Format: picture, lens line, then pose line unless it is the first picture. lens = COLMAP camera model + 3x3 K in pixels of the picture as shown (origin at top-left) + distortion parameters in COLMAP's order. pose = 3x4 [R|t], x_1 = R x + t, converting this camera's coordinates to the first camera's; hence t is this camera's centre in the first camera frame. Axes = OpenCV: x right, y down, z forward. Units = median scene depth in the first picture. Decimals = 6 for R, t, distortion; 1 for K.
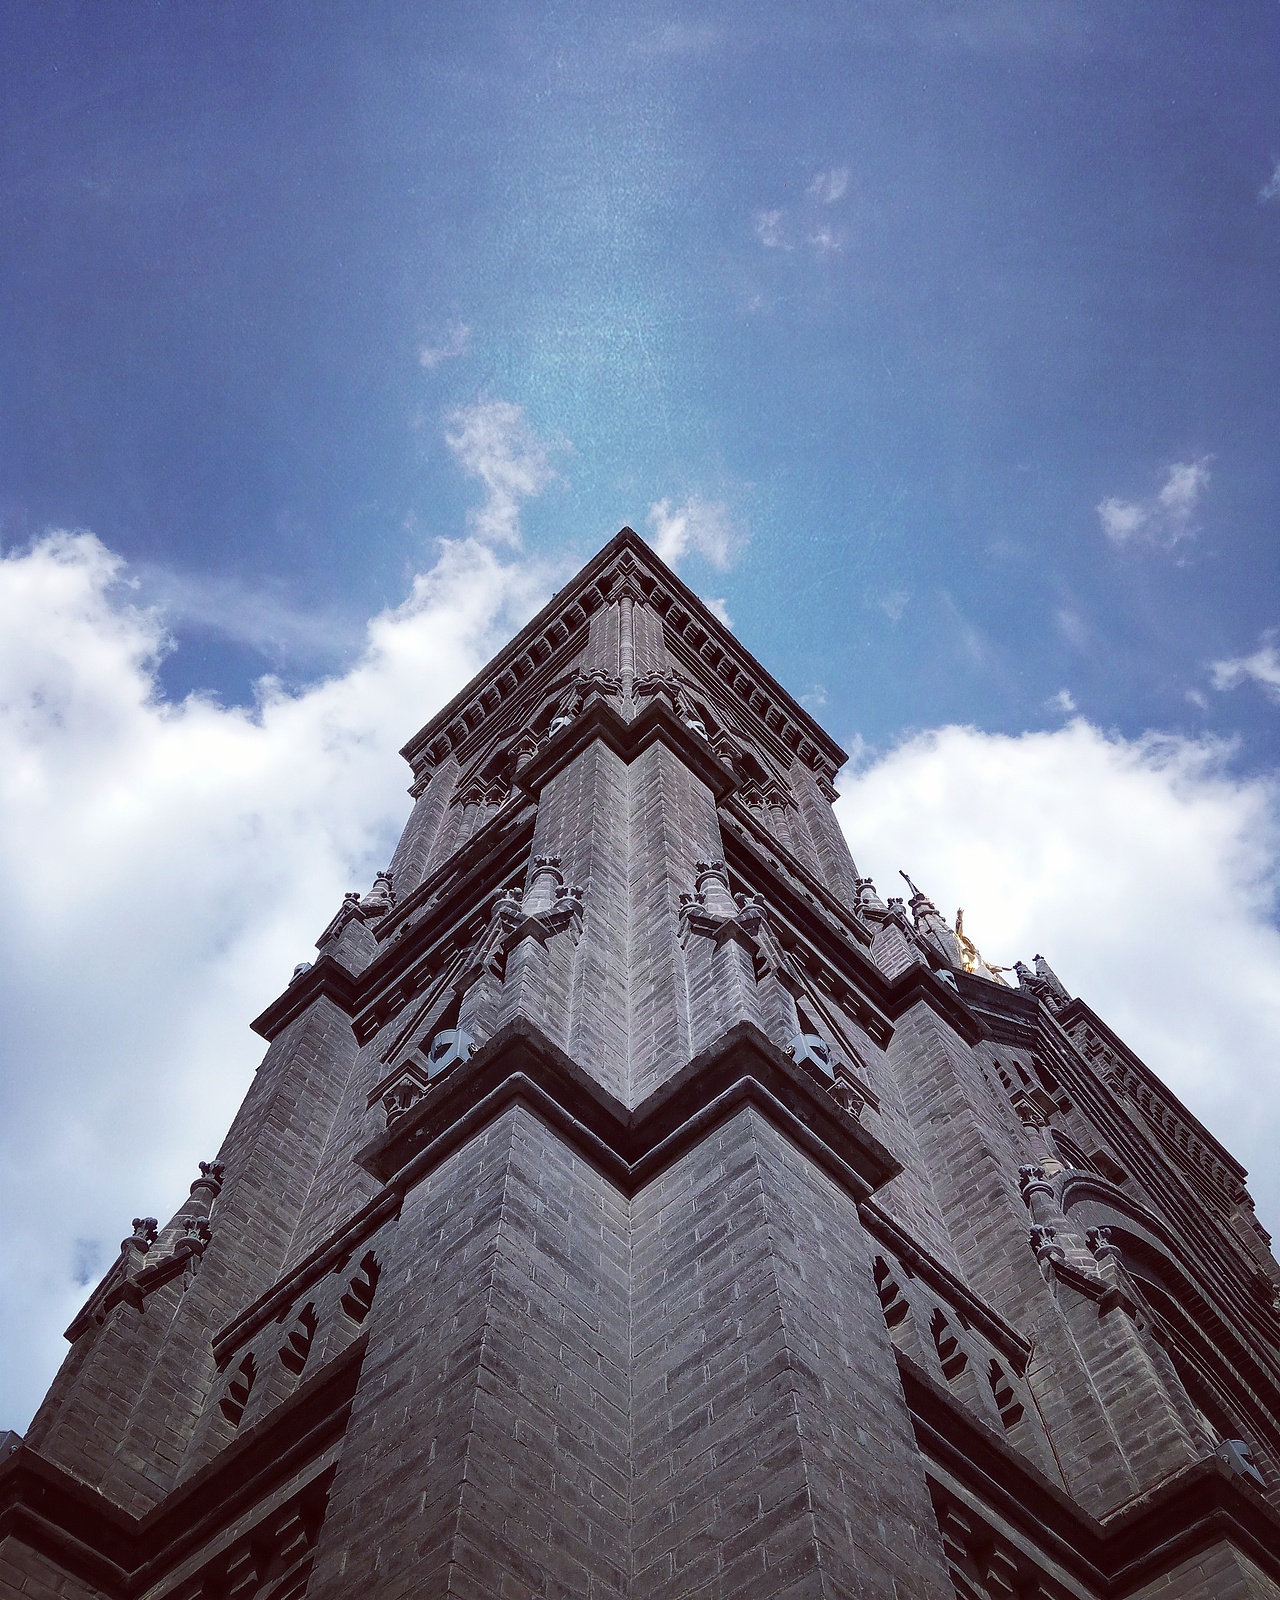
lens RADIAL K [[1312.7, 0, 640.8], [0, 1312.7, 847.1], [0, 0, 1]] dist [0.126047, -0.203839]
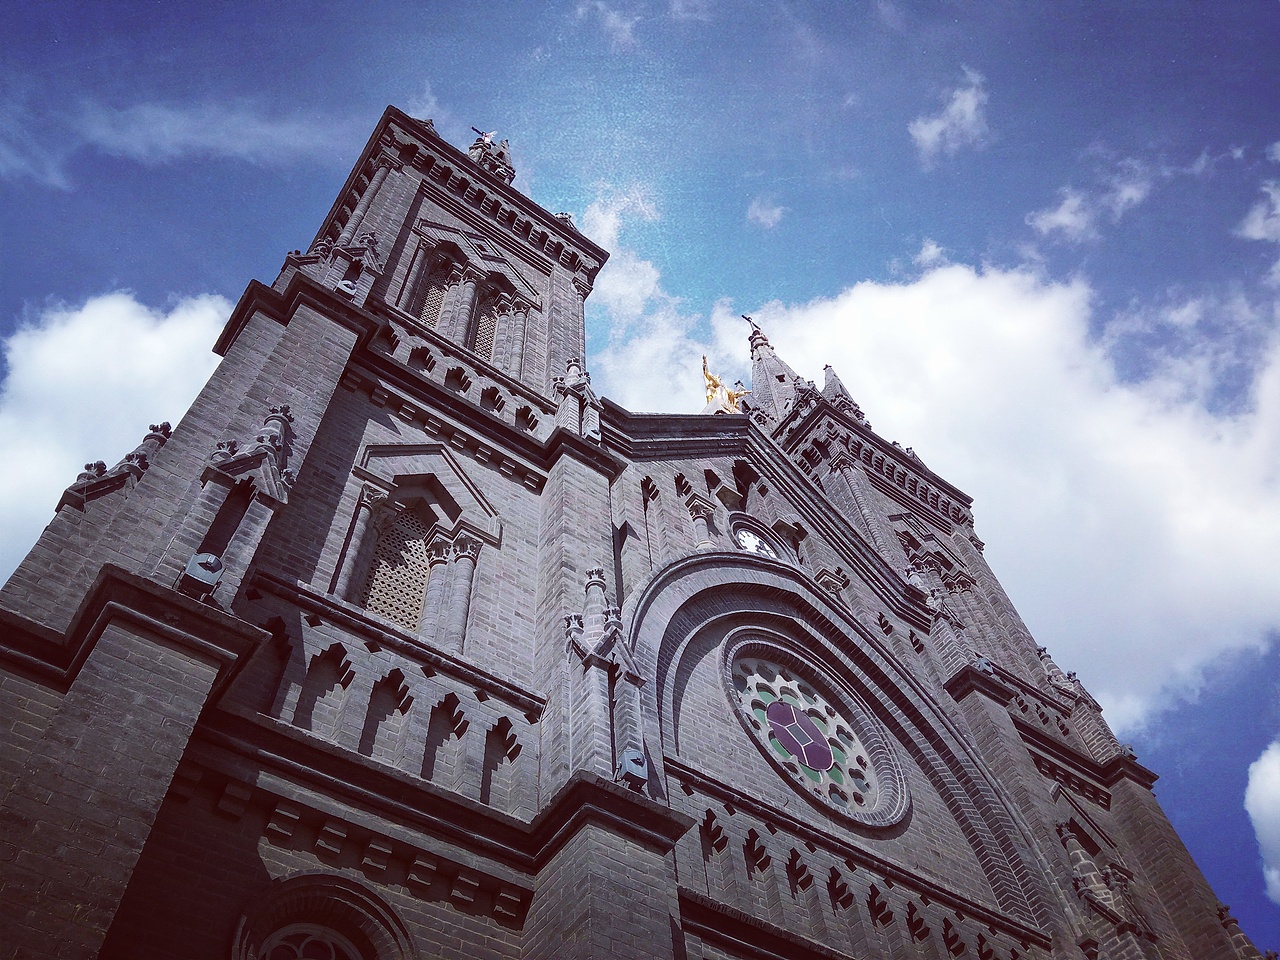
lens RADIAL K [[986.2, 0, 640.0], [0, 986.2, 480.0], [0, 0, 1]] dist [0.099964, -0.001129]
pose [[0.982052, -0.179867, -0.056766, 0.241977], [0.186884, 0.968584, 0.164074, -0.007859], [0.025471, -0.171737, 0.984813, -0.008428]]
